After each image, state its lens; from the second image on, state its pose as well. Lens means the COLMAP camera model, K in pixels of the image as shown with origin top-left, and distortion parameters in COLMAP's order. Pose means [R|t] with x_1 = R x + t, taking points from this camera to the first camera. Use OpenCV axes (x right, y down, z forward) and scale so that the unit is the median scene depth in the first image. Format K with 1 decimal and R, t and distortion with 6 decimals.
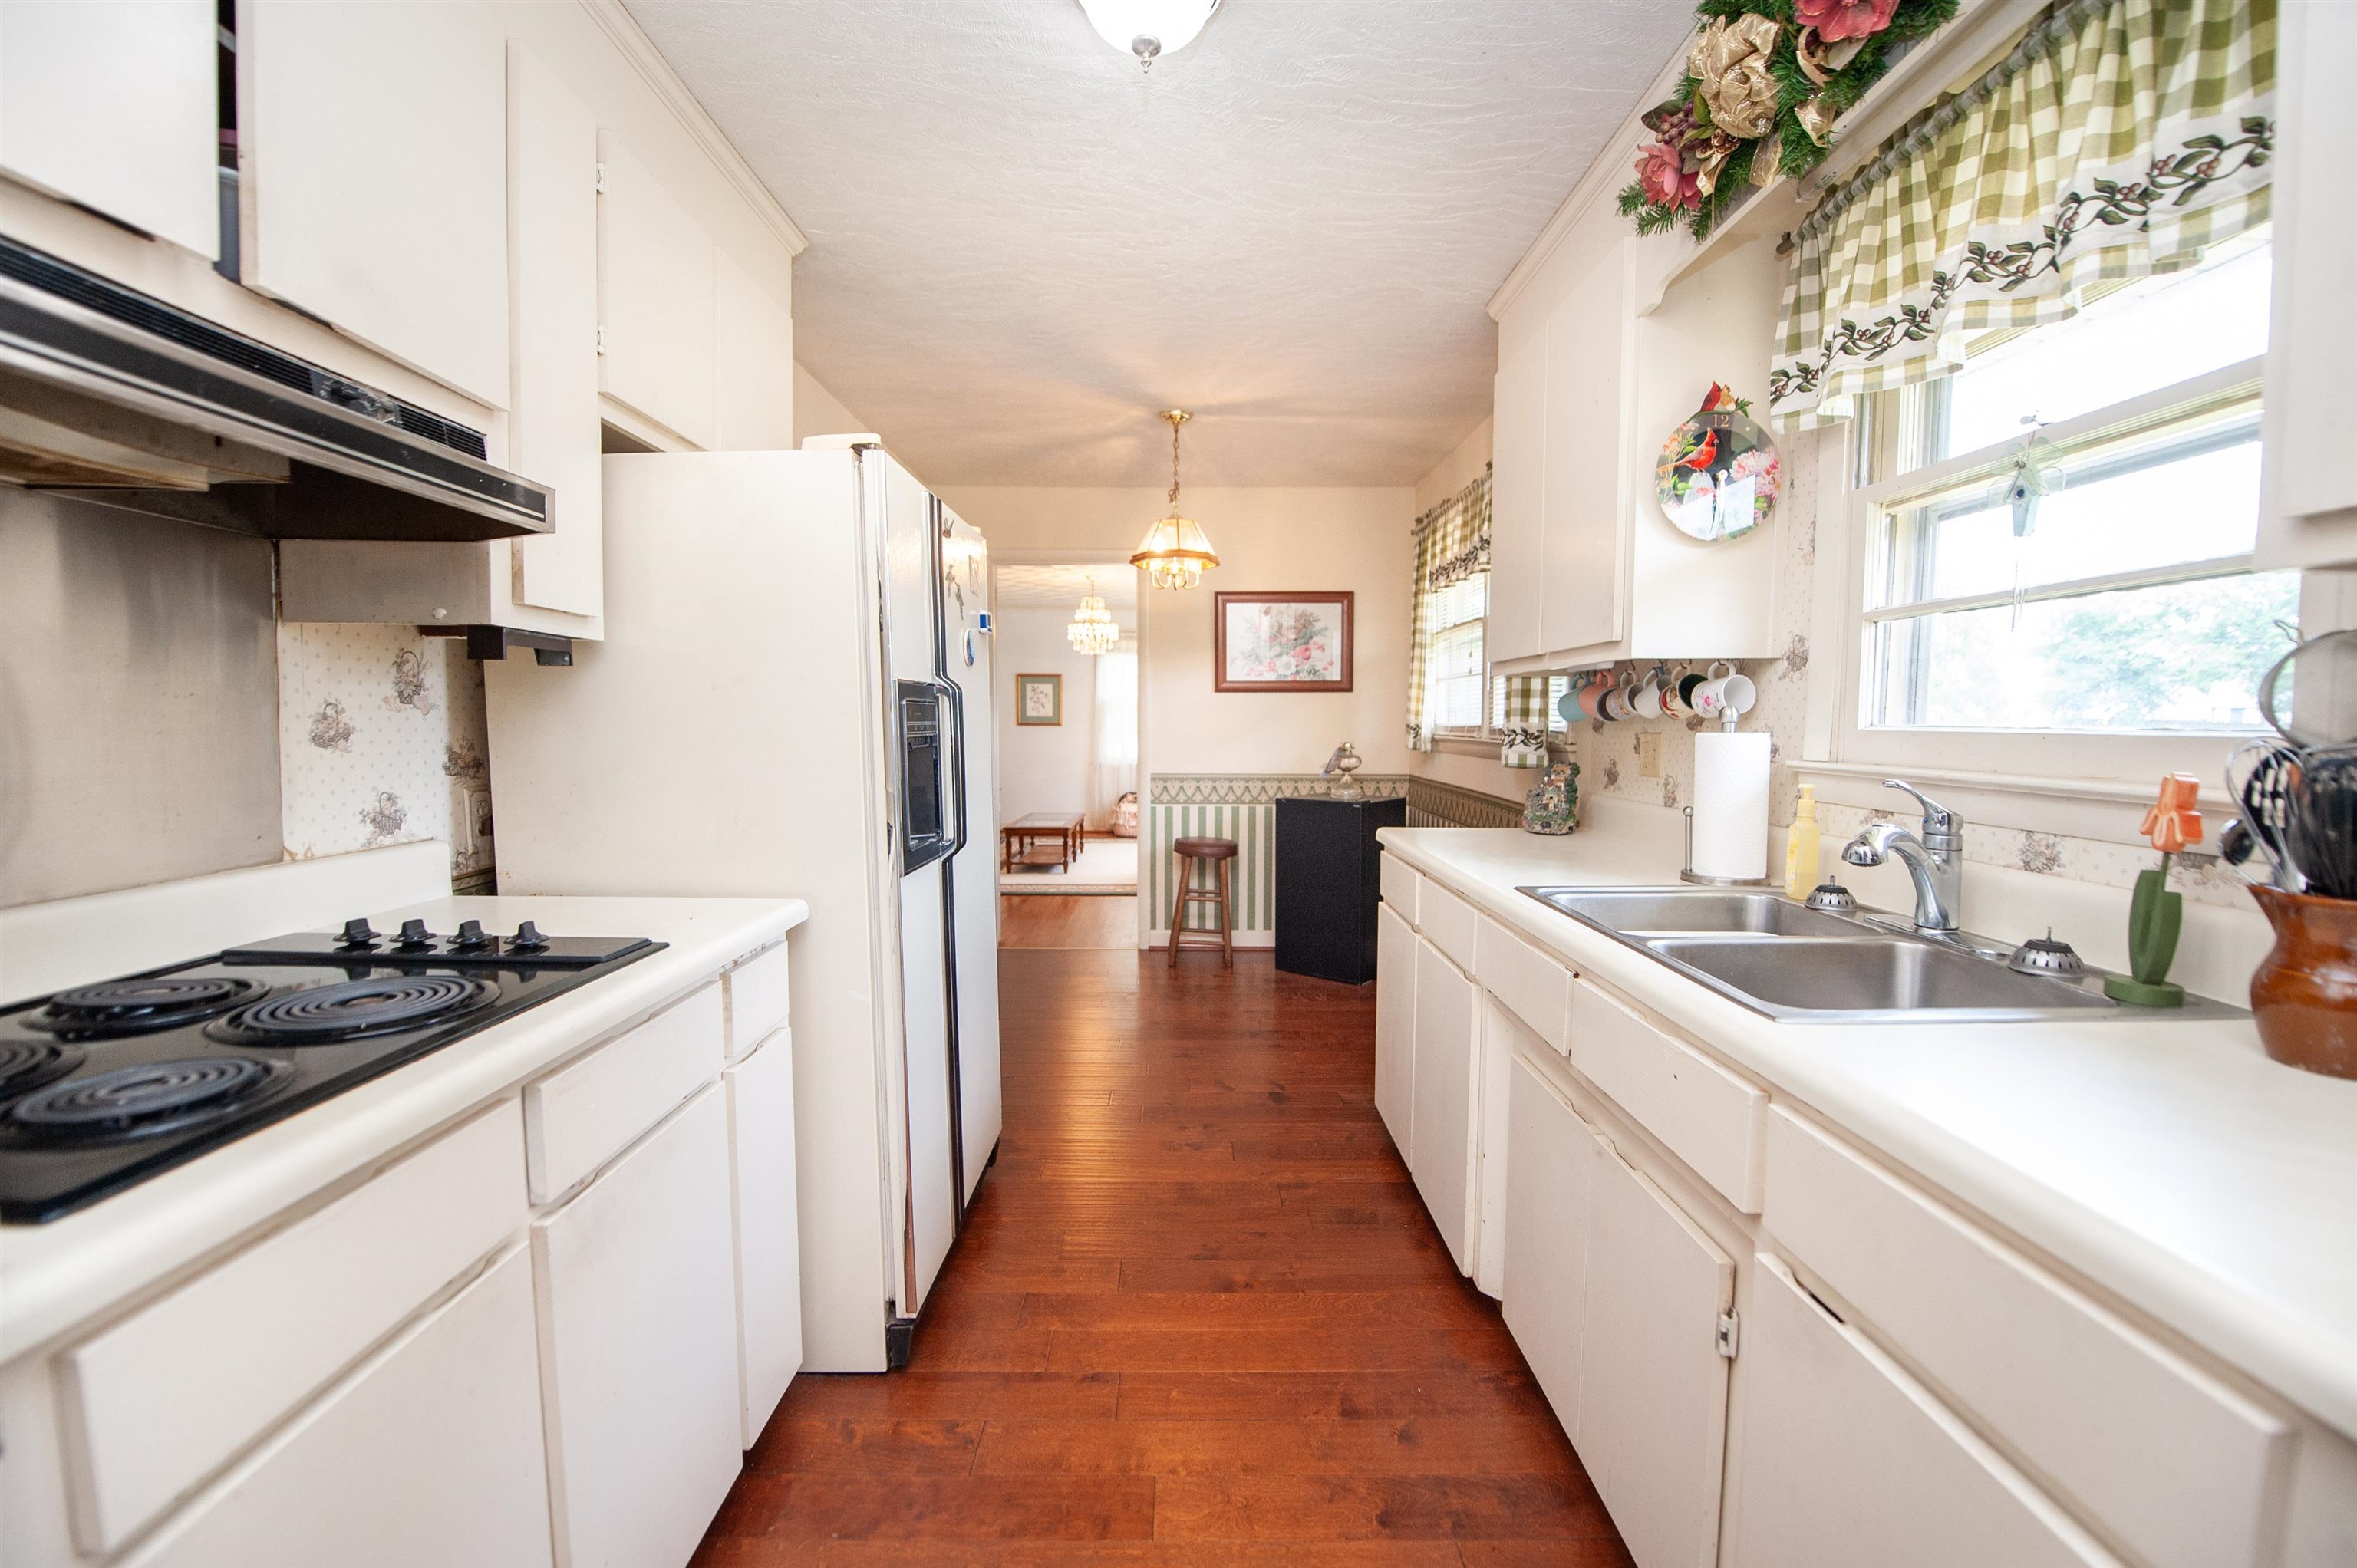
lens RADIAL K [[956.2, 0, 1186.1], [0, 956.2, 790.9], [0, 0, 1]] dist [-0.012525, -0.000627]
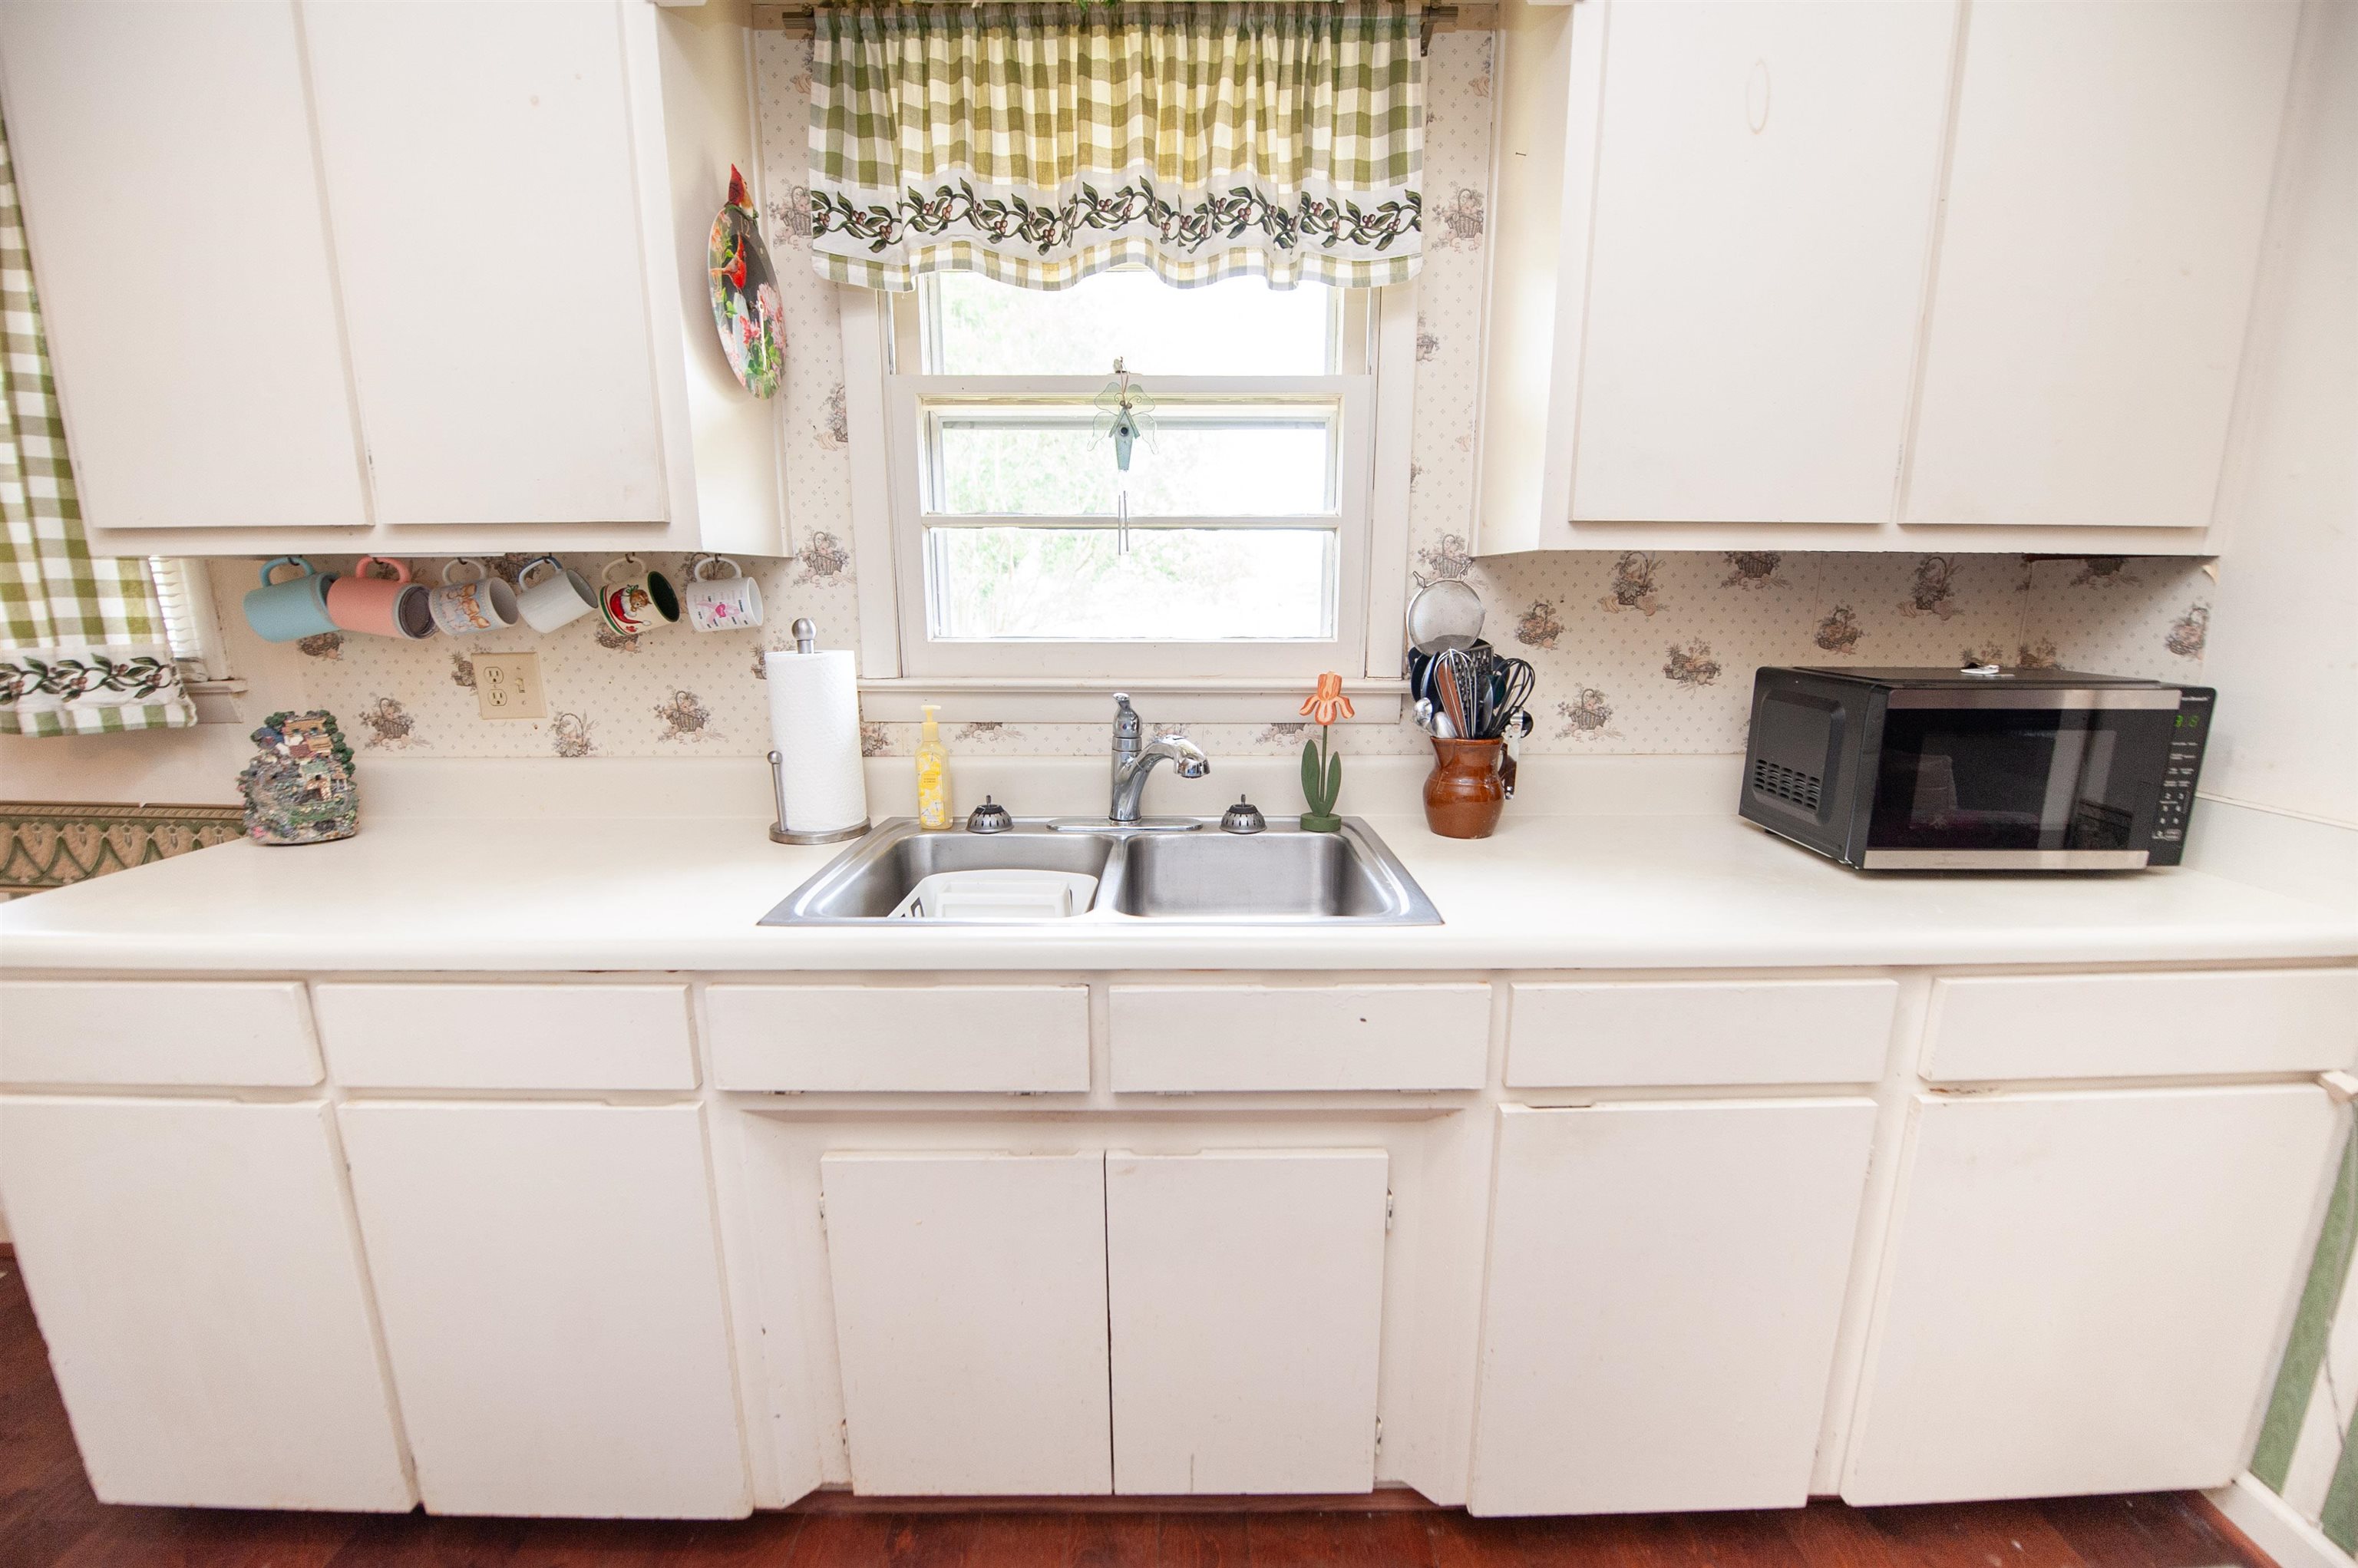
lens RADIAL K [[944.0, 0, 1186.1], [0, 944.0, 789.8], [0, 0, 1]] dist [-0.014279, -0.000625]
pose [[0.007298, -0.207000, 0.978314, -0.149824], [0.076844, 0.975563, 0.205844, -0.056139], [-0.997016, 0.073676, 0.023027, 0.435025]]
